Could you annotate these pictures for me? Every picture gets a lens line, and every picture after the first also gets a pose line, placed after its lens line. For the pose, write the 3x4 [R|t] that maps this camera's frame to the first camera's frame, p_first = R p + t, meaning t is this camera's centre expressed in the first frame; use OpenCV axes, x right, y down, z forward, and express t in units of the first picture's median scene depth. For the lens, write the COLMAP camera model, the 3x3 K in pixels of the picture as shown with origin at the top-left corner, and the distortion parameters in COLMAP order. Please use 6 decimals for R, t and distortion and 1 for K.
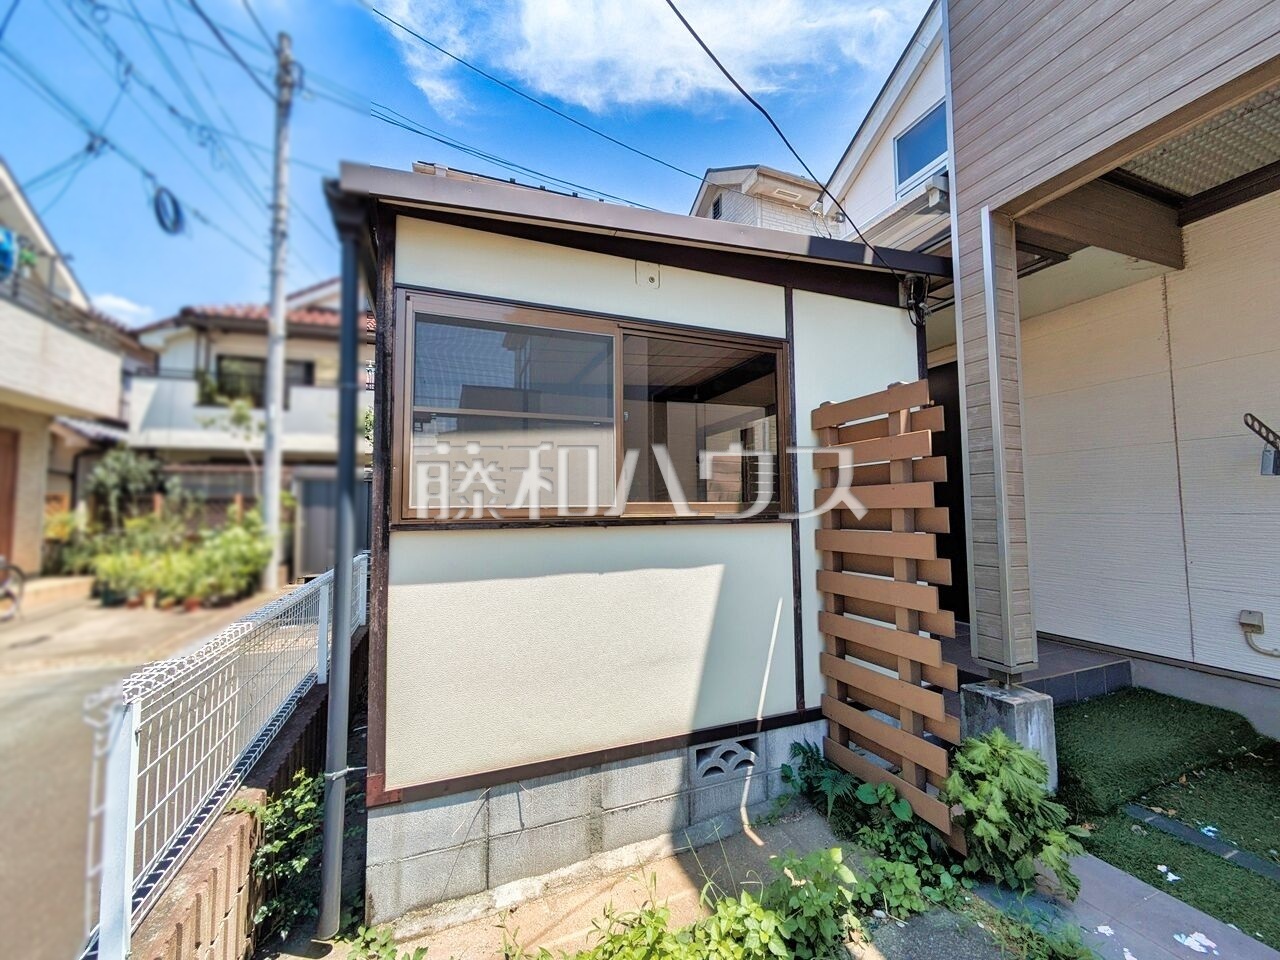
lens RADIAL K [[508.2, 0, 644.7], [0, 508.2, 476.4], [0, 0, 1]] dist [-0.002769, 0.002364]
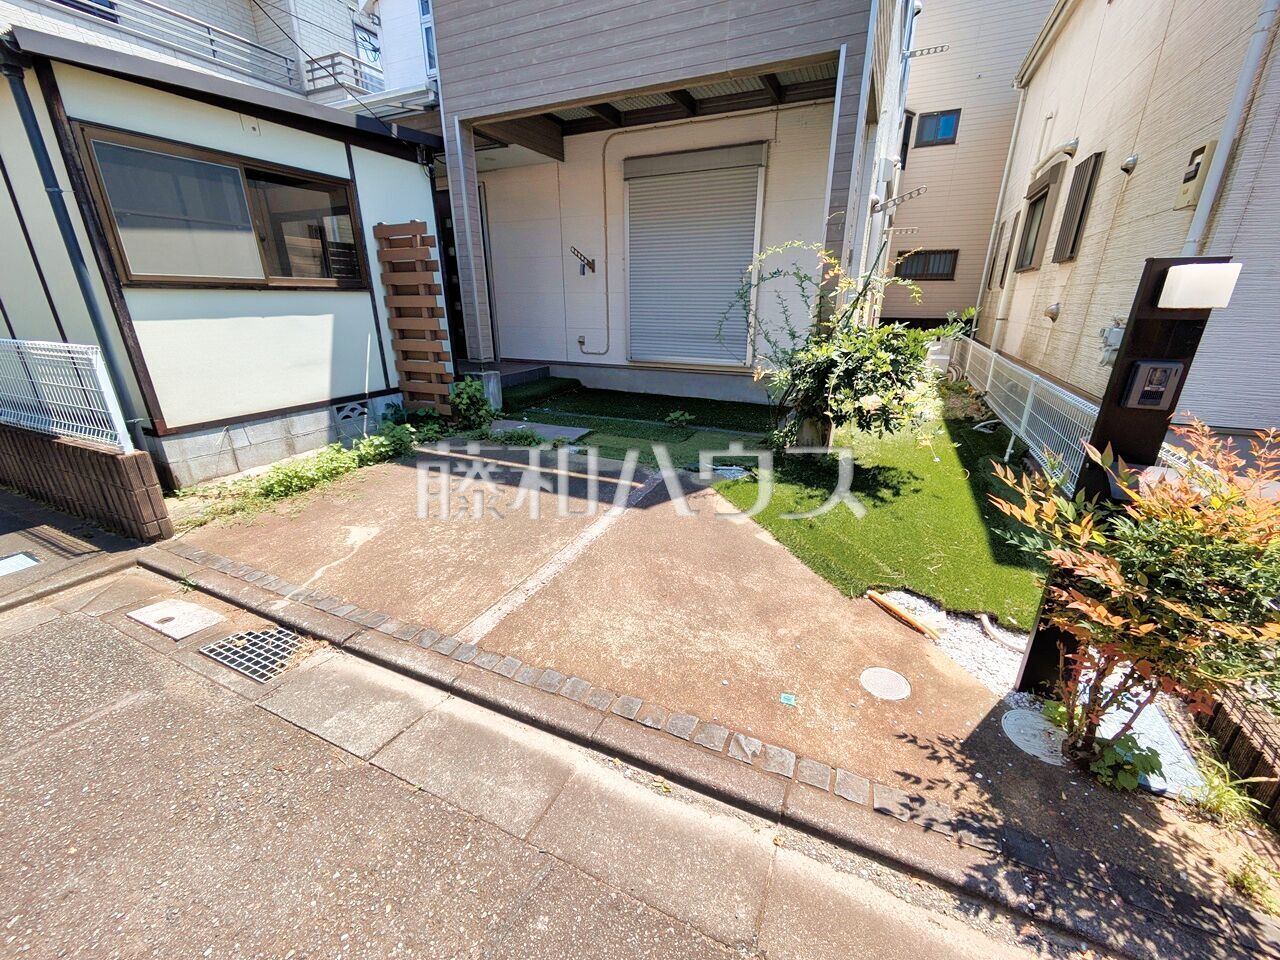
lens RADIAL K [[508.2, 0, 644.9], [0, 508.2, 478.3], [0, 0, 1]] dist [-0.002769, 0.002364]
pose [[0.726744, -0.219805, 0.650791, -0.357633], [-0.052336, 0.926948, 0.371522, -0.021976], [-0.684912, -0.304061, 0.662150, -1.190258]]
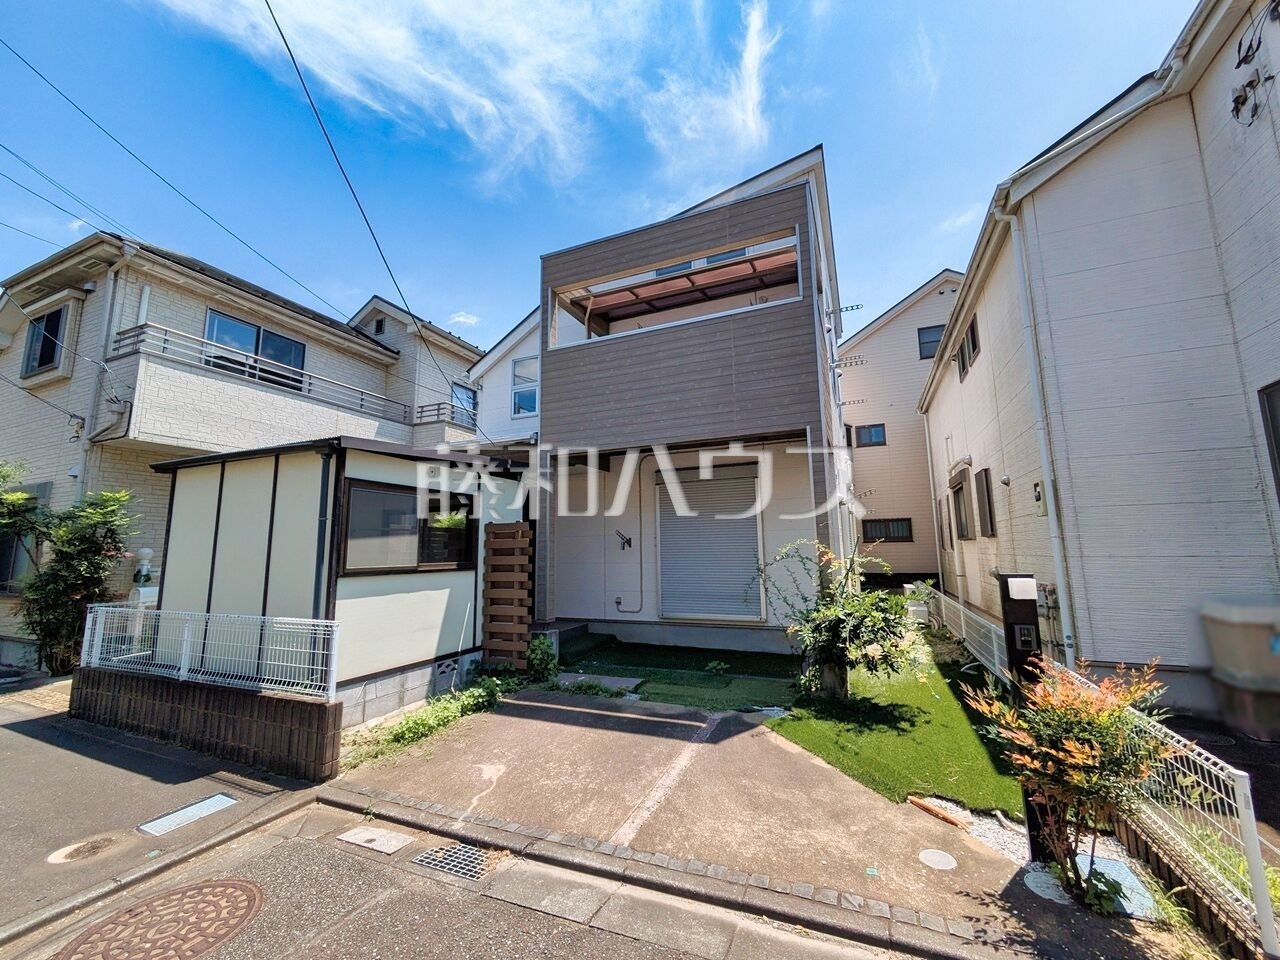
lens RADIAL K [[508.2, 0, 645.0], [0, 508.2, 477.7], [0, 0, 1]] dist [-0.002769, 0.002364]
pose [[0.706415, 0.100583, 0.700614, -0.925936], [-0.037579, 0.993785, -0.104781, -0.131856], [-0.706799, 0.047691, 0.705805, -1.381879]]
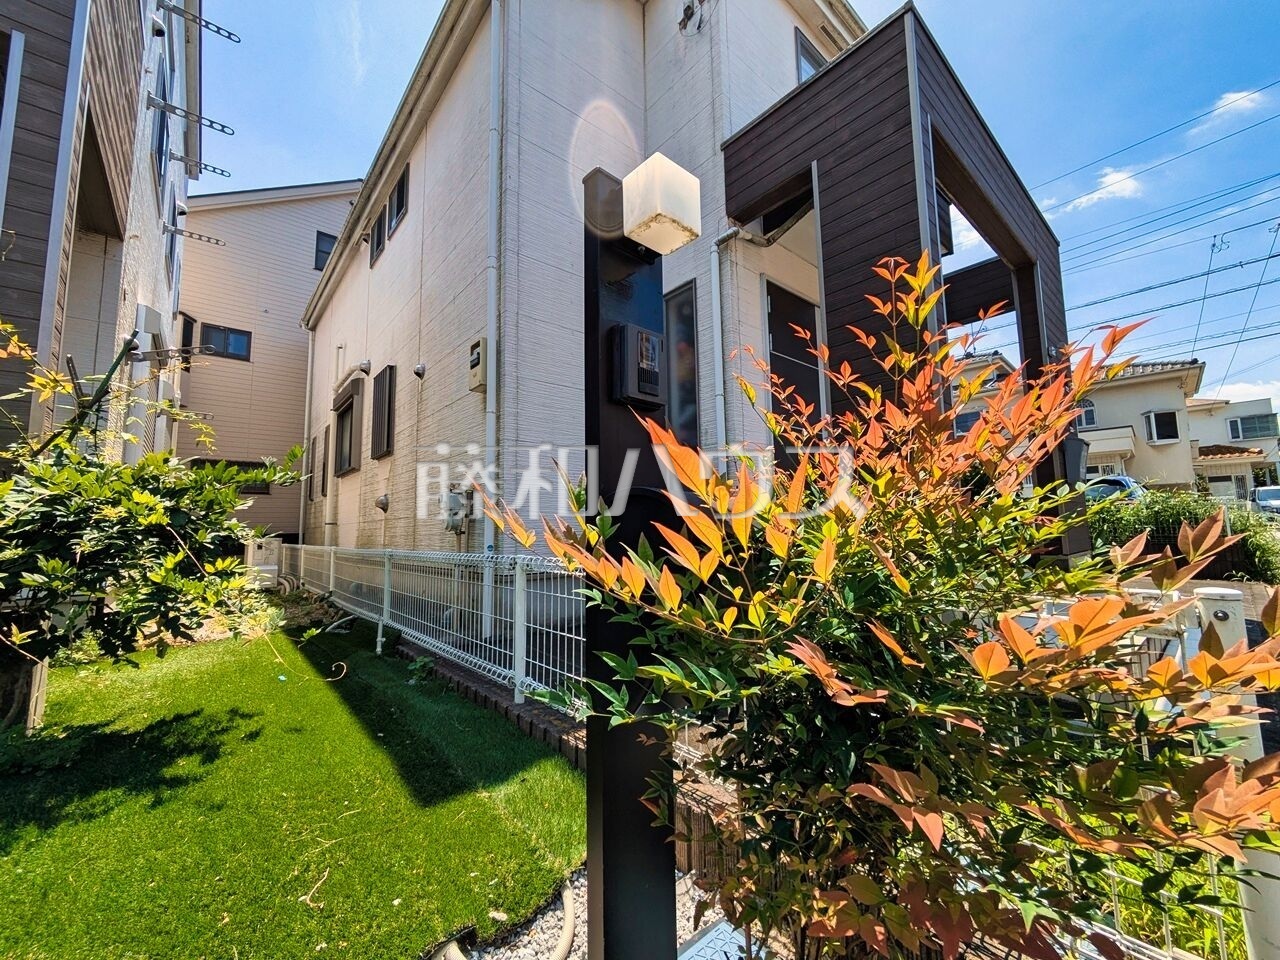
lens RADIAL K [[508.2, 0, 644.2], [0, 508.2, 478.1], [0, 0, 1]] dist [-0.002769, 0.002364]
pose [[-0.328466, 0.111532, 0.937908, 0.141449], [-0.039729, 0.990493, -0.131699, 0.185212], [-0.943680, -0.080521, -0.320912, -1.066331]]
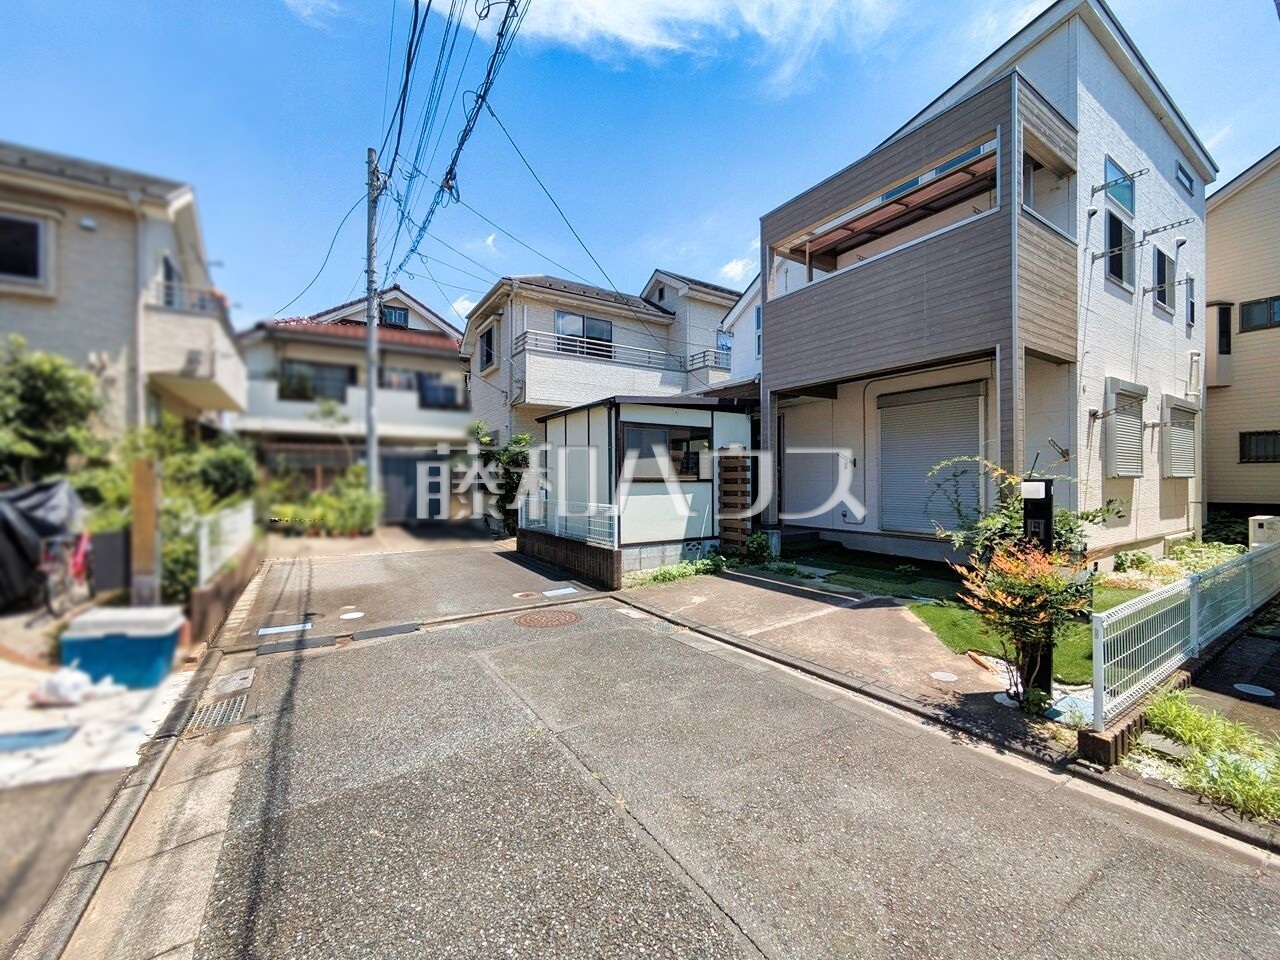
lens RADIAL K [[508.2, 0, 644.9], [0, 508.2, 477.6], [0, 0, 1]] dist [-0.002769, 0.002364]
pose [[0.980301, 0.006231, 0.197413, -0.840543], [-0.018200, 0.998099, 0.058874, -0.134735], [-0.196671, -0.061308, 0.978551, -2.291692]]
